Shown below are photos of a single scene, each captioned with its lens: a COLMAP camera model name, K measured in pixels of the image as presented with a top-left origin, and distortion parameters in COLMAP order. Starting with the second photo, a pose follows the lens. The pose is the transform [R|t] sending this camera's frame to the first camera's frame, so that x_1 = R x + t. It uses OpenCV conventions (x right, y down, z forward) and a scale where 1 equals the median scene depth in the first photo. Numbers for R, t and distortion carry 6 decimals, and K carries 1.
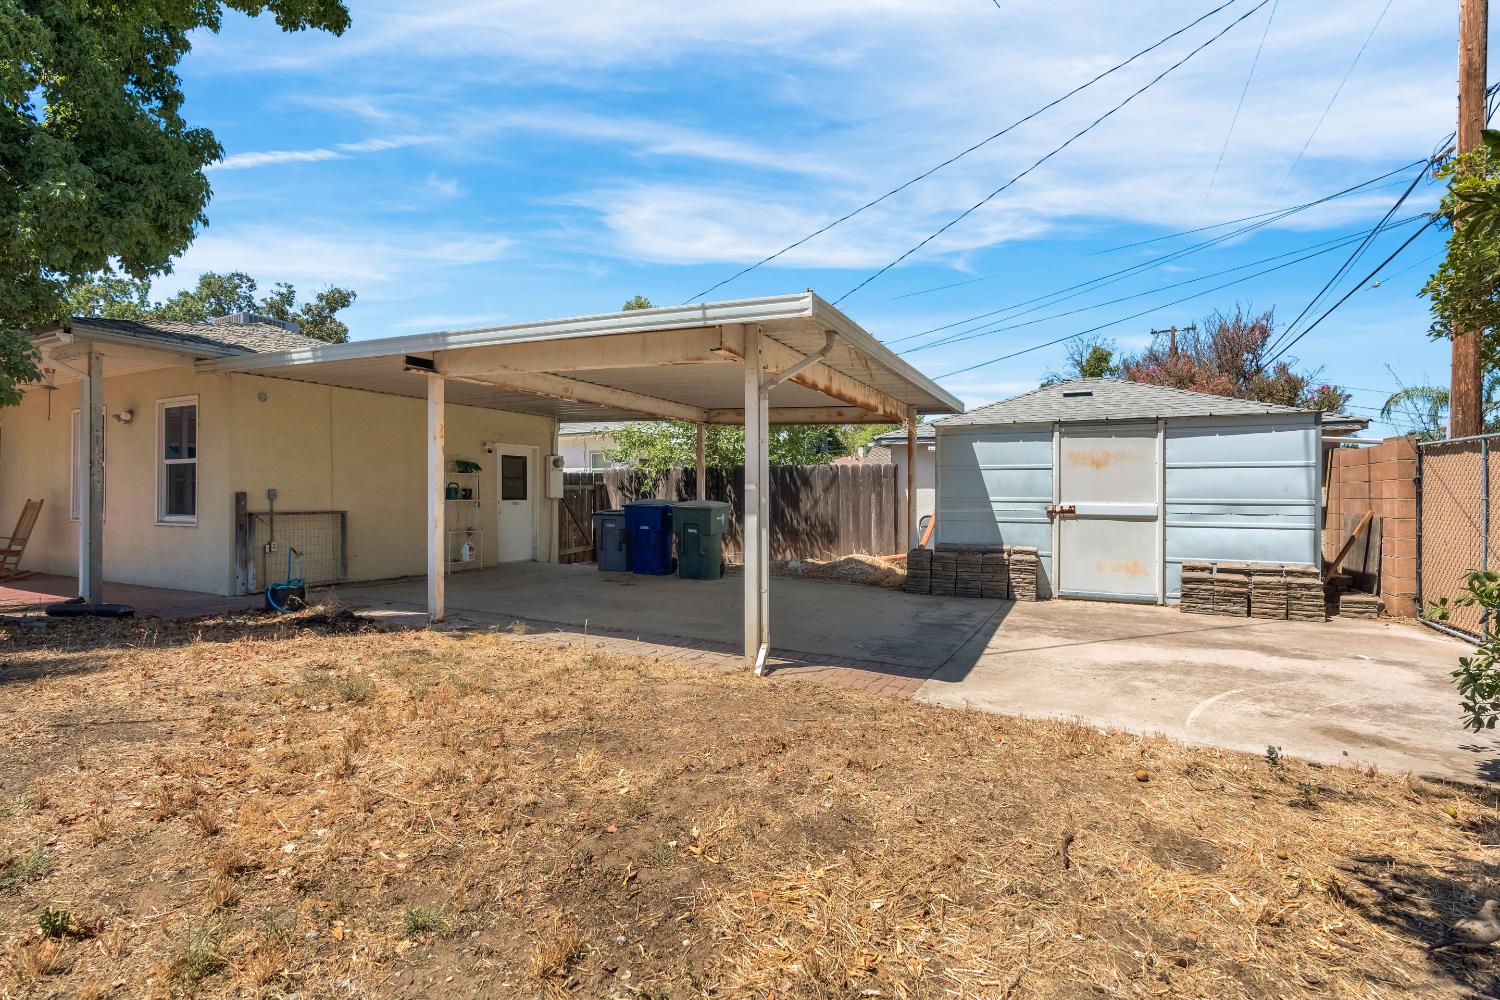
lens RADIAL K [[690.6, 0, 746.6], [0, 690.6, 507.2], [0, 0, 1]] dist [0.000116, 0.002031]
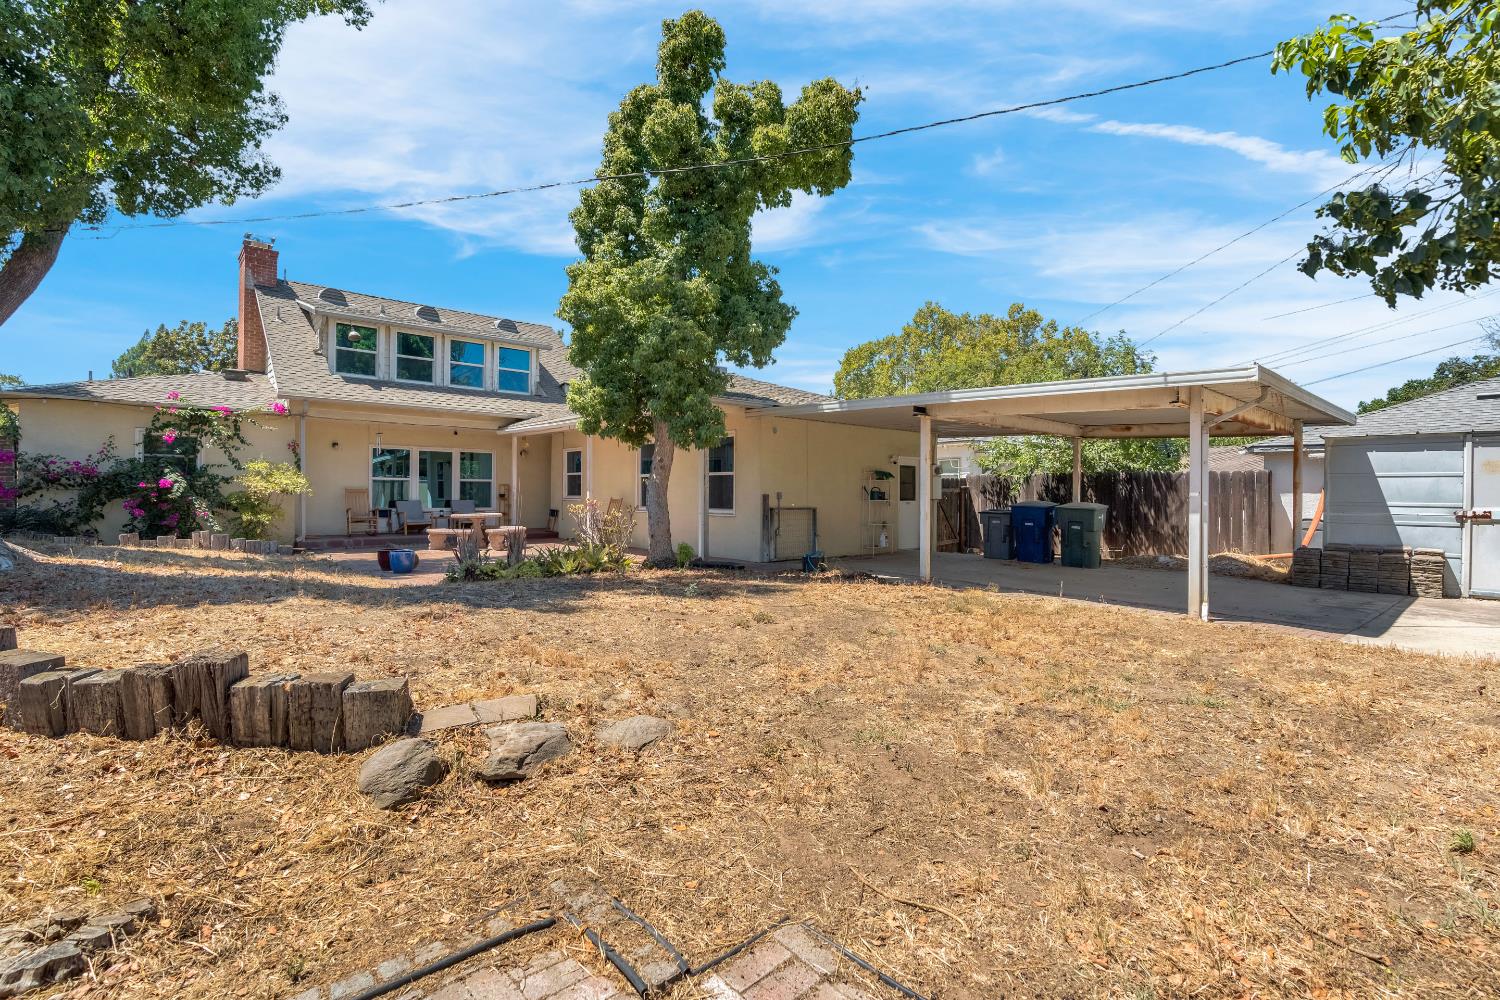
lens RADIAL K [[690.6, 0, 756.5], [0, 690.6, 505.8], [0, 0, 1]] dist [0.000116, 0.002031]
pose [[0.931723, 0.011169, -0.362999, -0.178587], [-0.012020, 0.999928, -0.000085, 0.003022], [0.362971, 0.004442, 0.931790, -0.377495]]
